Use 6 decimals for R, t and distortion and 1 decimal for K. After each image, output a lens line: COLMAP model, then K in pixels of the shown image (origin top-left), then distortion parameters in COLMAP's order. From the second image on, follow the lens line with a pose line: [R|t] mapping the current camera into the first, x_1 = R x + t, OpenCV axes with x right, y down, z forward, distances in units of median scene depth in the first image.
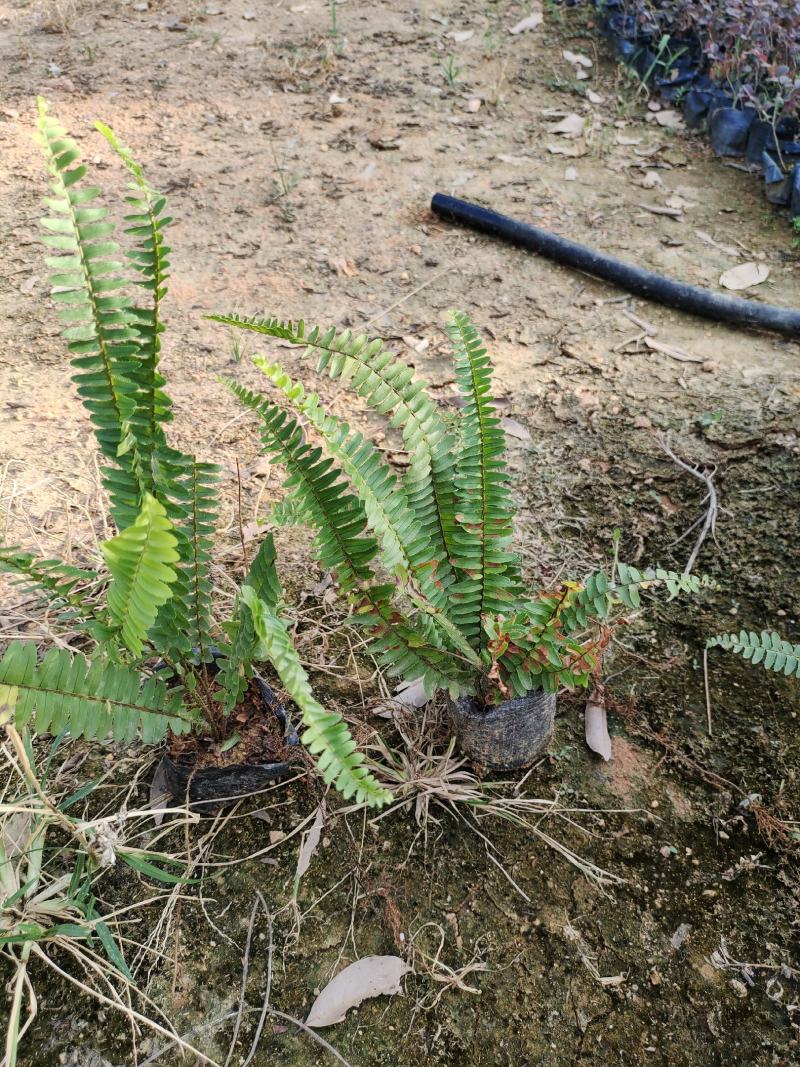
lens RADIAL K [[817.1, 0, 397.8], [0, 817.1, 533.1], [0, 0, 1]] dist [0.017728, -0.052223]
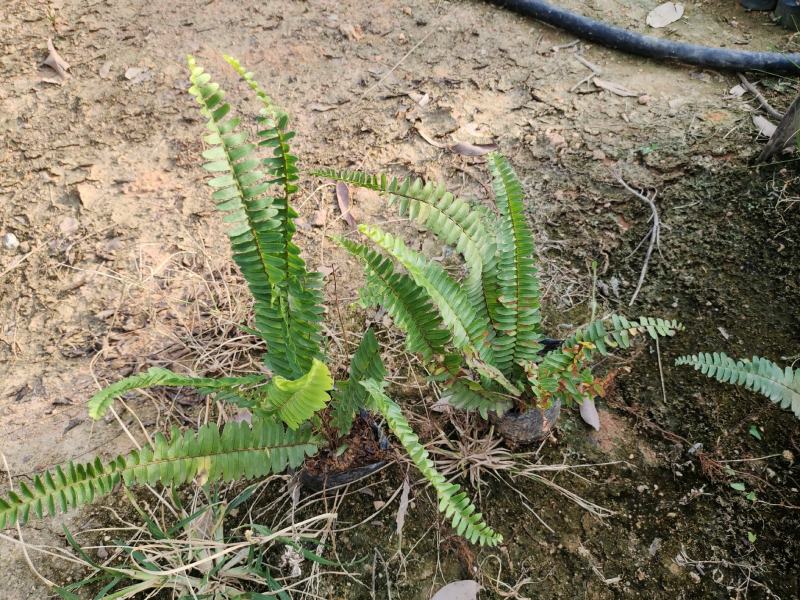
lens RADIAL K [[612.7, 0, 403.0], [0, 612.7, 296.7], [0, 0, 1]] dist [0.017728, -0.052223]
pose [[0.995800, -0.088116, 0.024860, -0.083838], [0.082013, 0.979199, 0.185591, -0.164288], [-0.040697, -0.182773, 0.982313, -0.009630]]
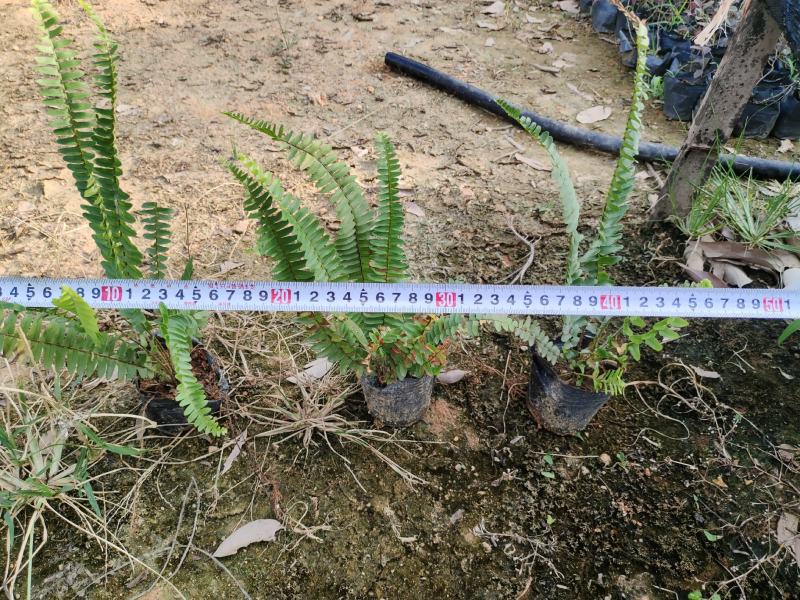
lens RADIAL K [[612.7, 0, 409.7], [0, 612.7, 298.5], [0, 0, 1]] dist [0.017728, -0.052223]
pose [[0.999382, 0.035137, -0.000016, 0.188178], [-0.035135, 0.999301, -0.012755, 0.067993], [-0.000432, 0.012747, 0.999919, -0.161898]]
